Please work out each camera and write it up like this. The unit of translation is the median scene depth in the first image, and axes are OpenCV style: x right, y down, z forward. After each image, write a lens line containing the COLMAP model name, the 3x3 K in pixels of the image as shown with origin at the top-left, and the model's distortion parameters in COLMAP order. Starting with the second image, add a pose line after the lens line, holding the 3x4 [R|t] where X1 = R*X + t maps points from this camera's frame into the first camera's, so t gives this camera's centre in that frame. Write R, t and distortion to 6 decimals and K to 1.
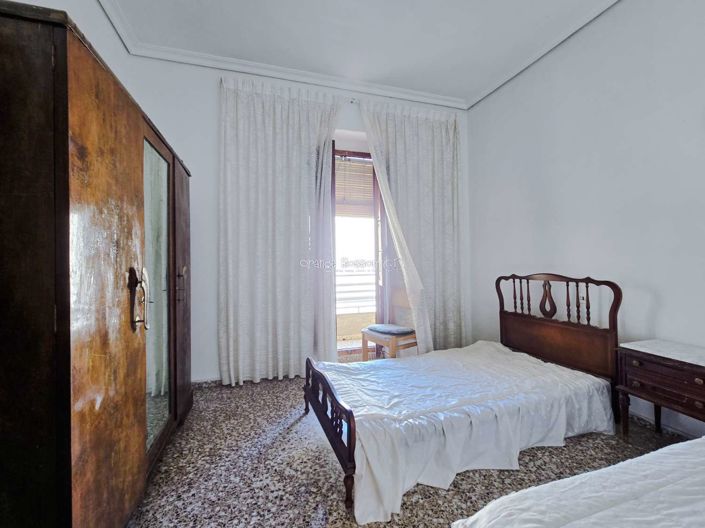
lens RADIAL K [[300.2, 0, 353.6], [0, 300.2, 259.4], [0, 0, 1]] dist [-0.000461, -0.004535]
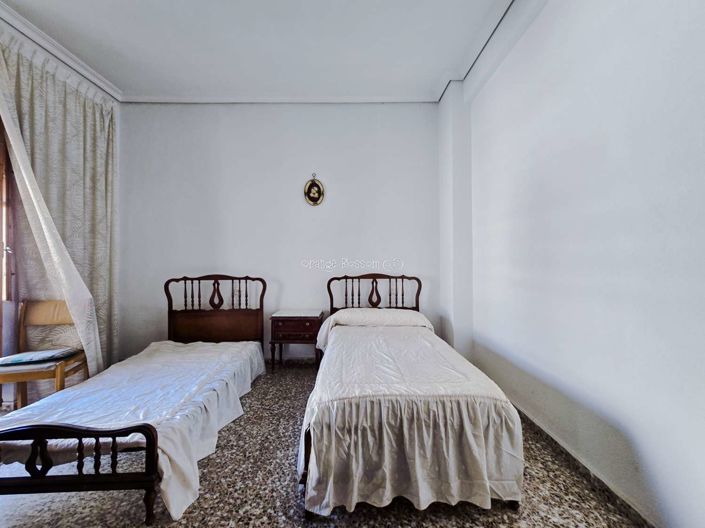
lens RADIAL K [[287.4, 0, 354.9], [0, 287.4, 257.8], [0, 0, 1]] dist [0.002373, -0.003697]
pose [[0.296067, 0.030378, 0.954684, -0.357262], [-0.007248, 0.999537, -0.029557, 0.006858], [-0.955140, 0.001831, 0.296150, 0.062234]]
